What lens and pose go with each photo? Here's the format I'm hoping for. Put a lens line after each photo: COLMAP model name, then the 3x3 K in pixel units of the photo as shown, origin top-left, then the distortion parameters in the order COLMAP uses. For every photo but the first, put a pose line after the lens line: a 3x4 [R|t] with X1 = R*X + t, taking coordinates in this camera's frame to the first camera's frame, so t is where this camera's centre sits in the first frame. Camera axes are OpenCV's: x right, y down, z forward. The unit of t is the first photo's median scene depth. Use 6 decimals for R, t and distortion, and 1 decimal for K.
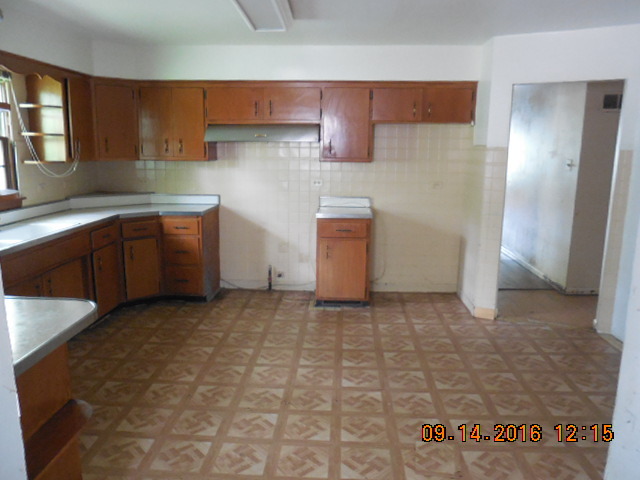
lens RADIAL K [[495.4, 0, 318.6], [0, 495.4, 242.1], [0, 0, 1]] dist [-0.035001, -0.001423]
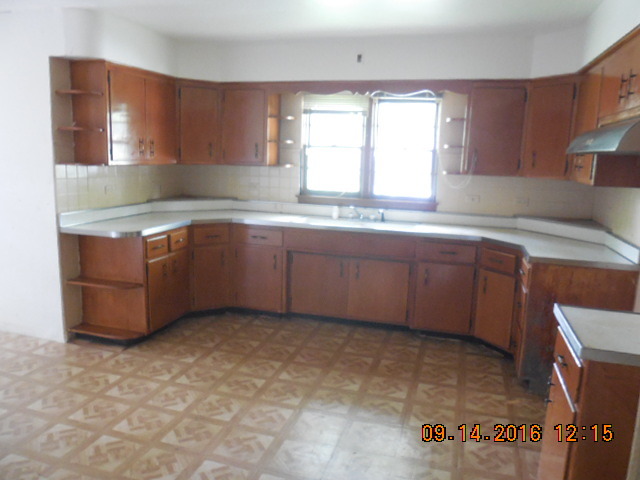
lens RADIAL K [[495.4, 0, 319.0], [0, 495.4, 238.7], [0, 0, 1]] dist [-0.035001, -0.001423]
pose [[-0.248626, 0.147356, -0.957325, 0.731070], [-0.211420, 0.956272, 0.202101, -0.245167], [0.945244, 0.252645, -0.206600, 1.323108]]
